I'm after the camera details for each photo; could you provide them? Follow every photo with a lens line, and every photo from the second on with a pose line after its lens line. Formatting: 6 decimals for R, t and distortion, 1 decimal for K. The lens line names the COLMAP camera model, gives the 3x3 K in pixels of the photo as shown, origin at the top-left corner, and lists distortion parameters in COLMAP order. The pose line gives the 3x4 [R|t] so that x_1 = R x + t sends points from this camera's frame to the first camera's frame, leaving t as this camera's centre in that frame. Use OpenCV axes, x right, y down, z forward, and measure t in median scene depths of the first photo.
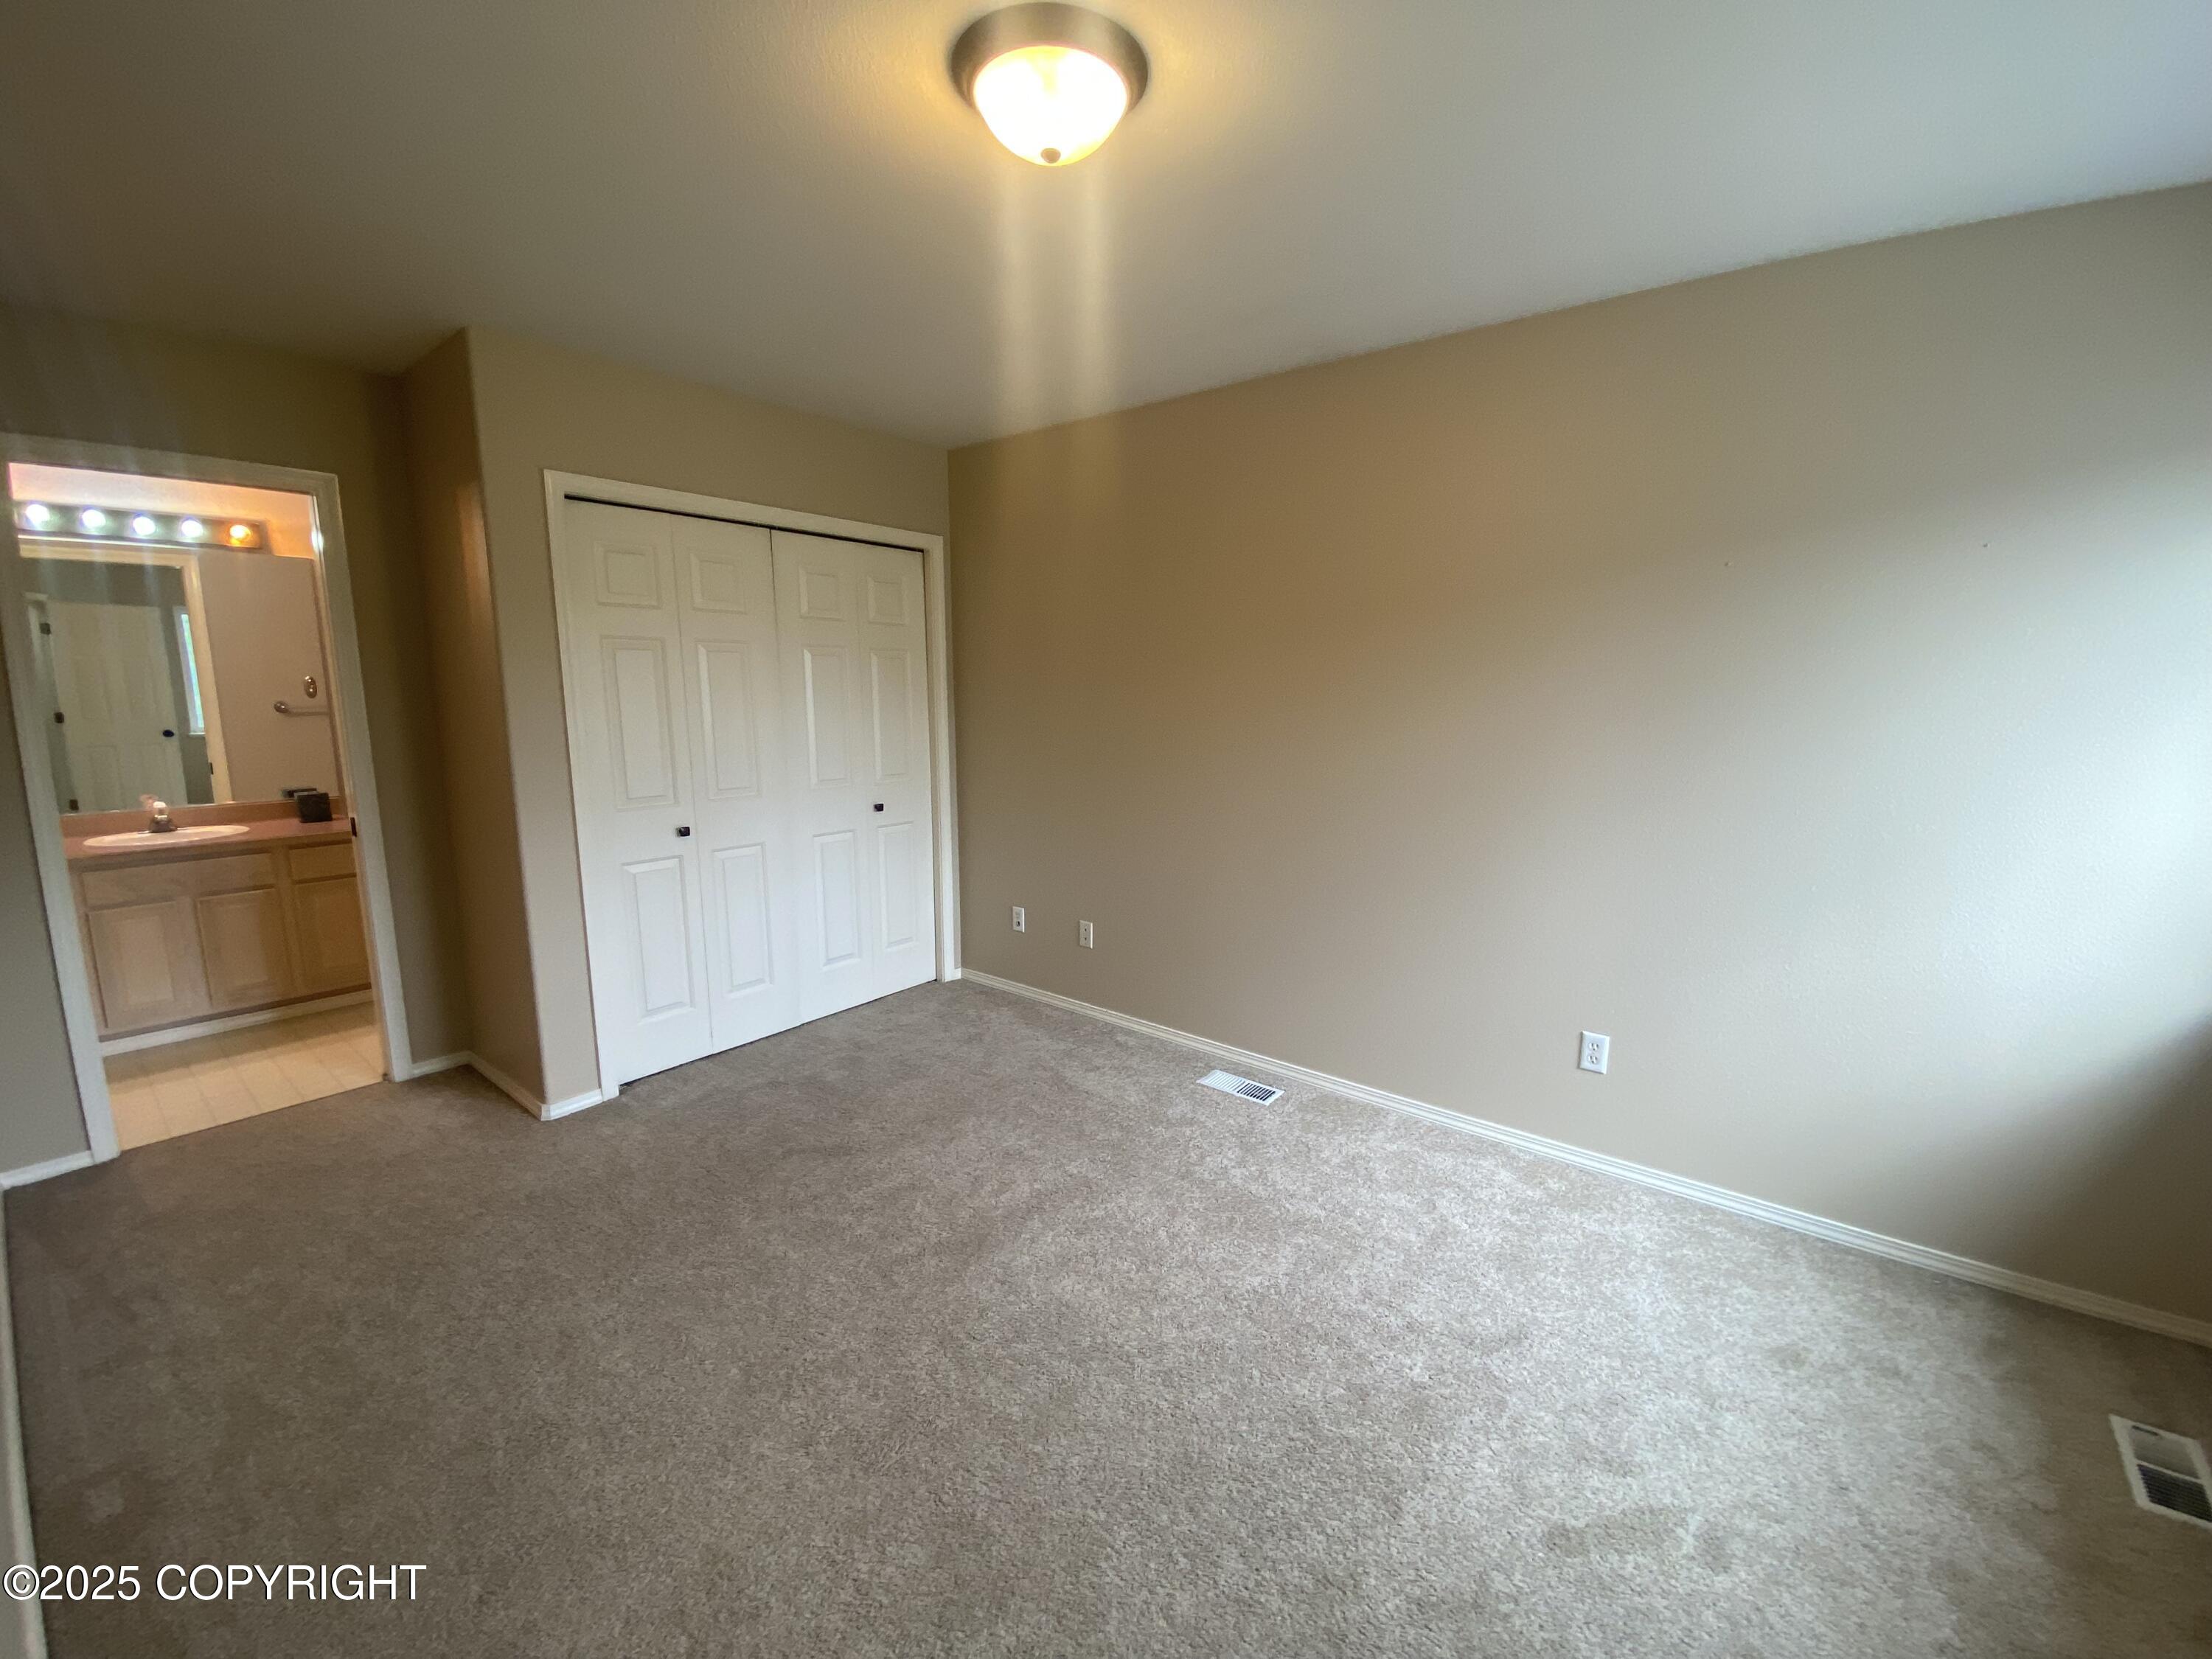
lens RADIAL K [[896.2, 0, 1106.2], [0, 896.2, 820.8], [0, 0, 1]] dist [0.020817, -0.012651]
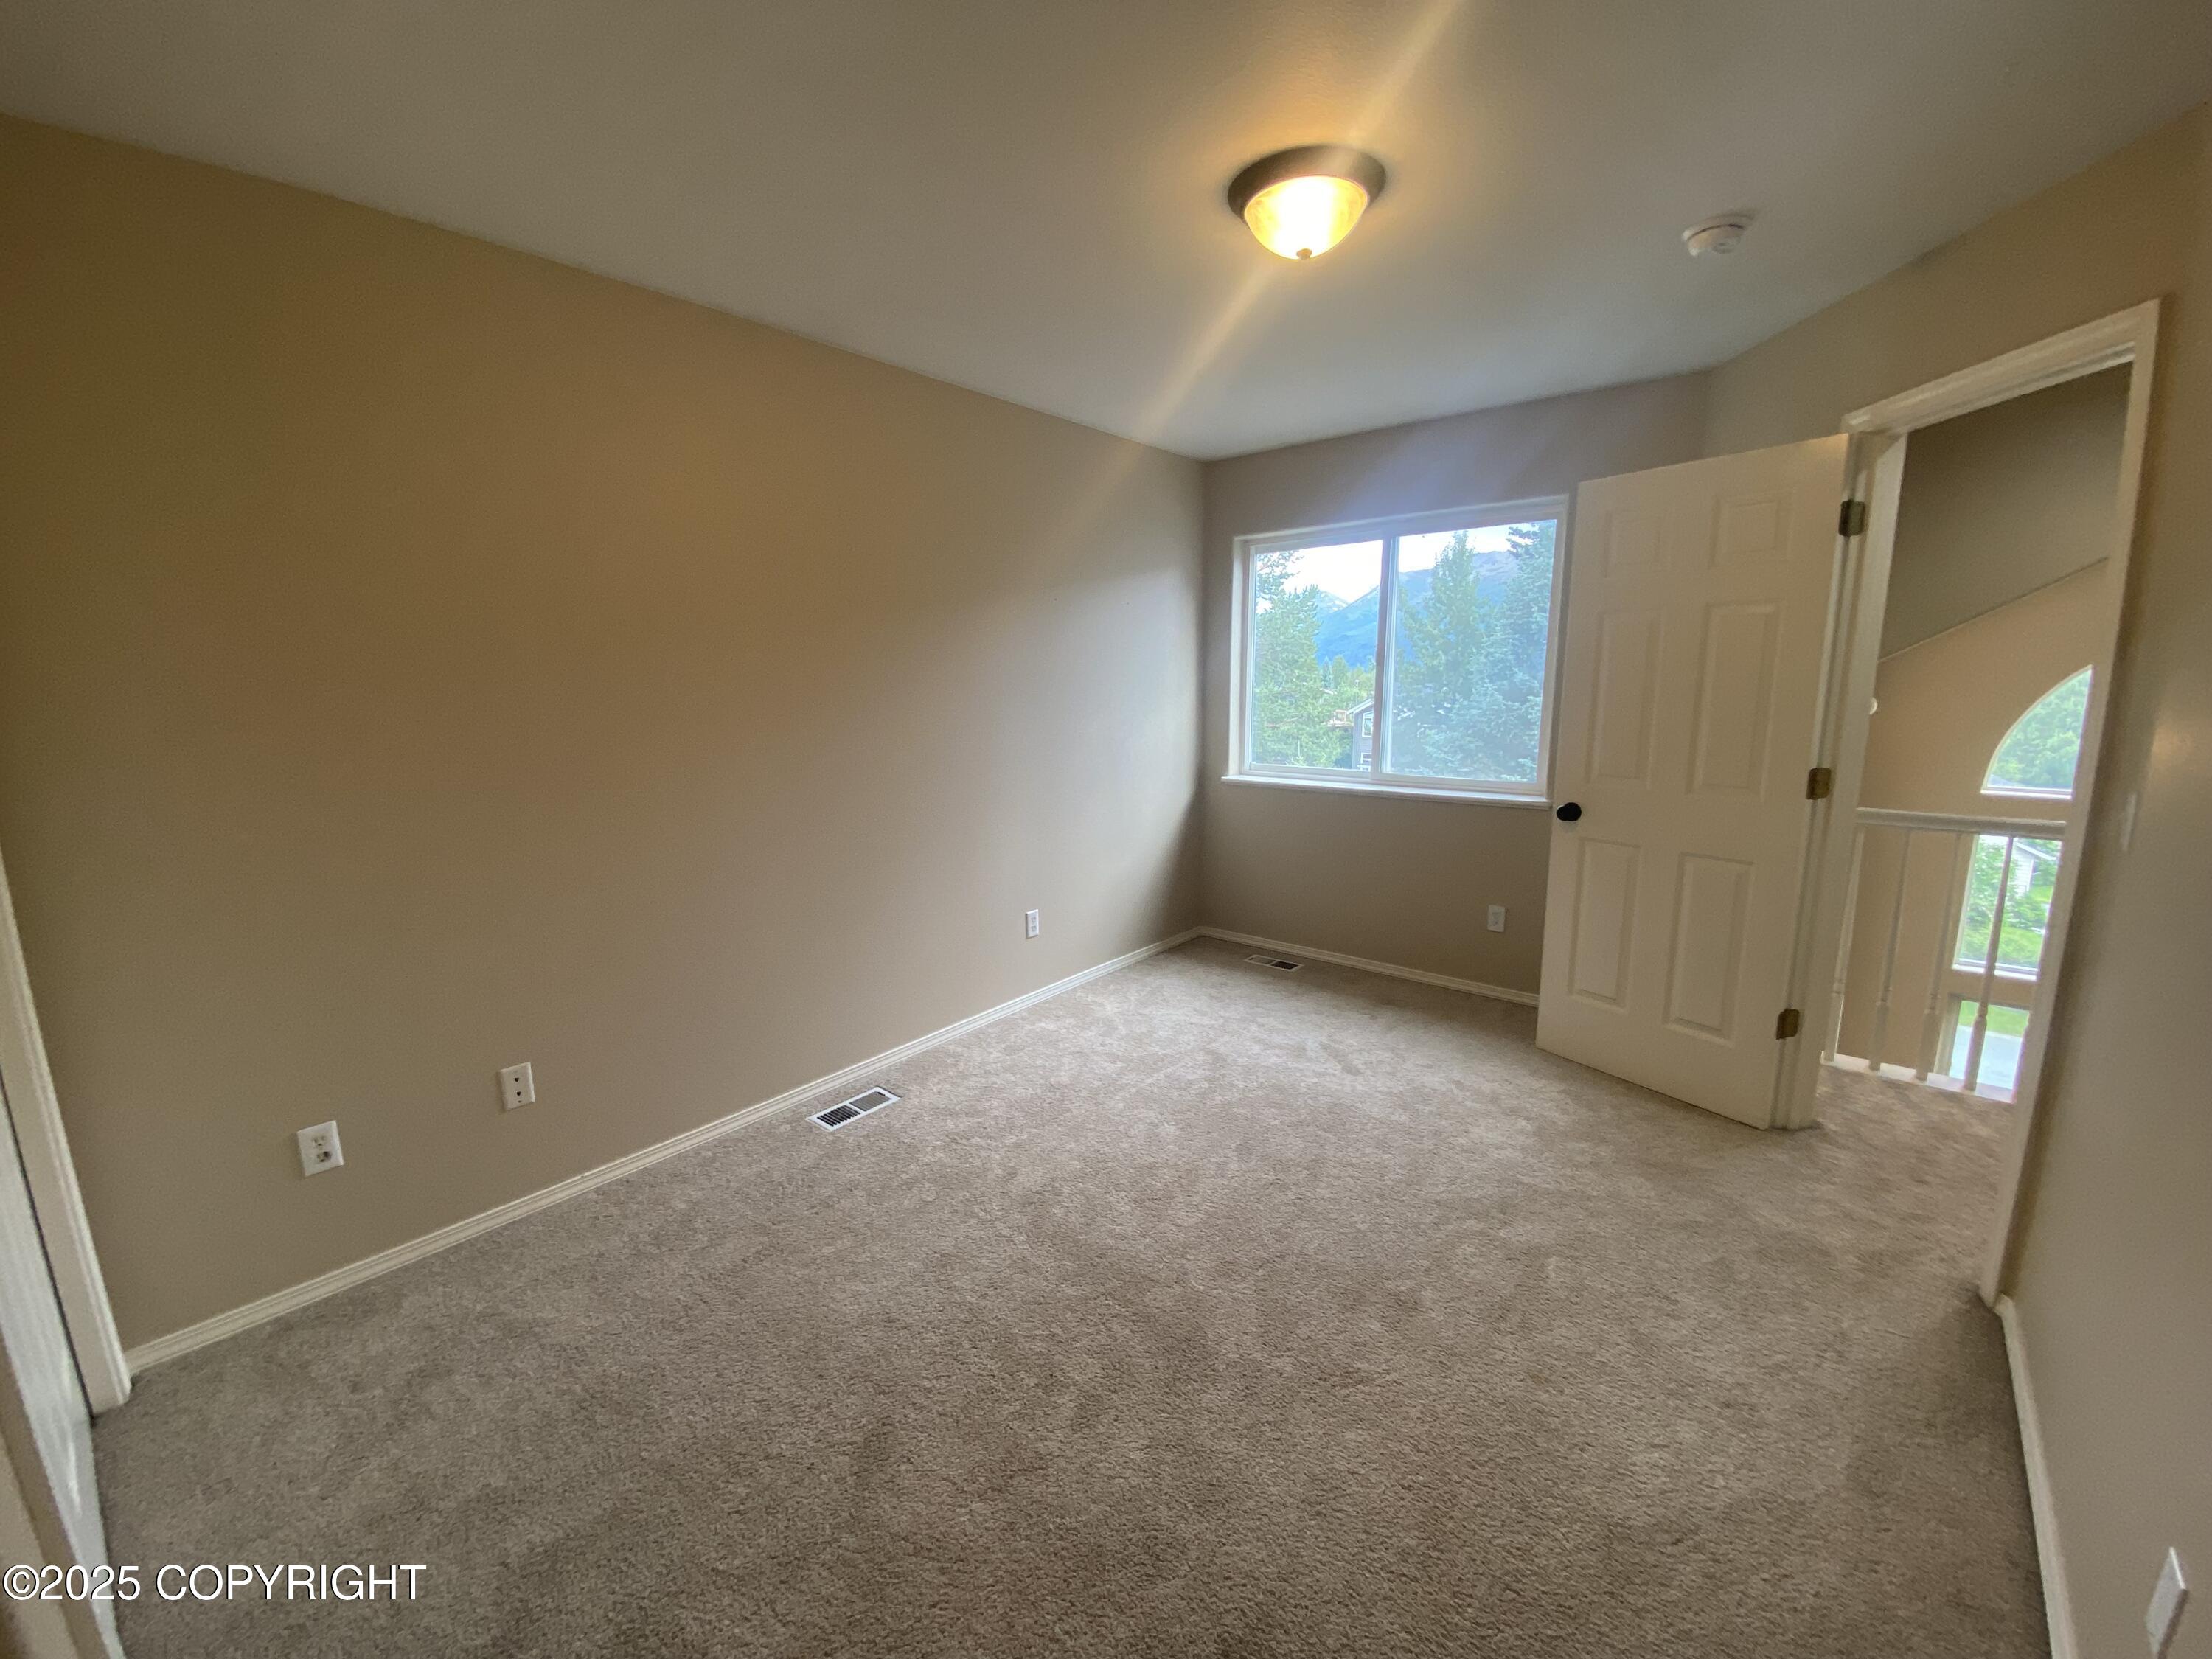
lens RADIAL K [[896.2, 0, 1111.6], [0, 896.2, 830.4], [0, 0, 1]] dist [0.020817, -0.012651]
pose [[0.027042, -0.187736, 0.981847, -0.929320], [0.160182, 0.970328, 0.181122, -0.143468], [-0.986717, 0.152376, 0.056311, 0.841799]]
